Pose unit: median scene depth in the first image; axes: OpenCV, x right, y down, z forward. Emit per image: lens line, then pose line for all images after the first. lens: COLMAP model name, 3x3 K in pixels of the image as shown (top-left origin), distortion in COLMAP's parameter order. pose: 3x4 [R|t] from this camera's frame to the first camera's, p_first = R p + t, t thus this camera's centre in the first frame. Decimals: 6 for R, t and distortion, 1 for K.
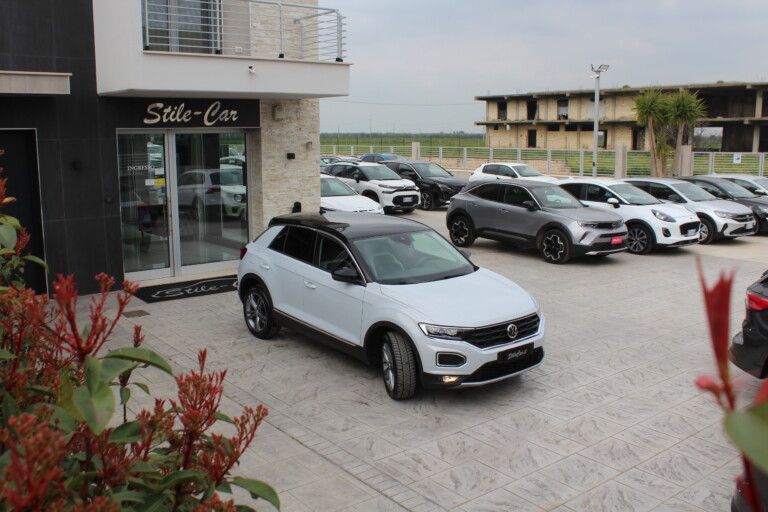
lens RADIAL K [[727.7, 0, 384.0], [0, 727.7, 256.0], [0, 0, 1]] dist [-0.144753, 0.006329]
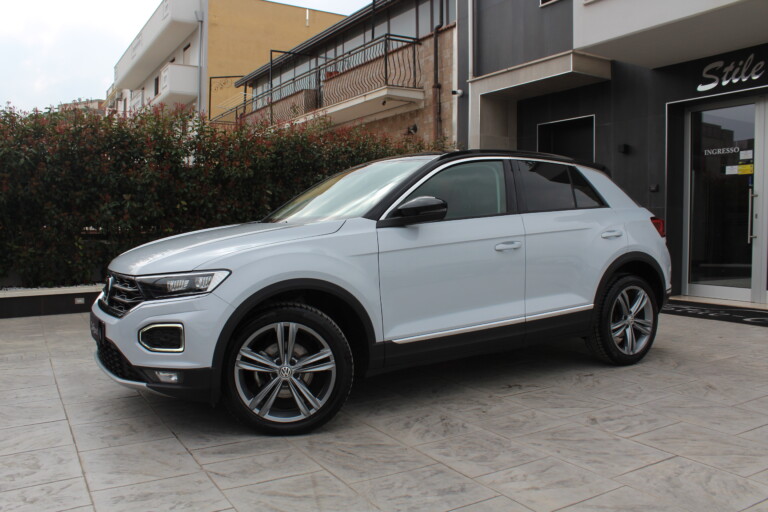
lens RADIAL K [[641.9, 0, 378.4], [0, 641.9, 249.9], [0, 0, 1]] dist [-0.159532, 0.143300]
pose [[-0.134707, 0.037060, -0.990192, 0.379340], [-0.167304, 0.984103, 0.059592, 0.003409], [0.976659, 0.173690, -0.126366, 0.748951]]
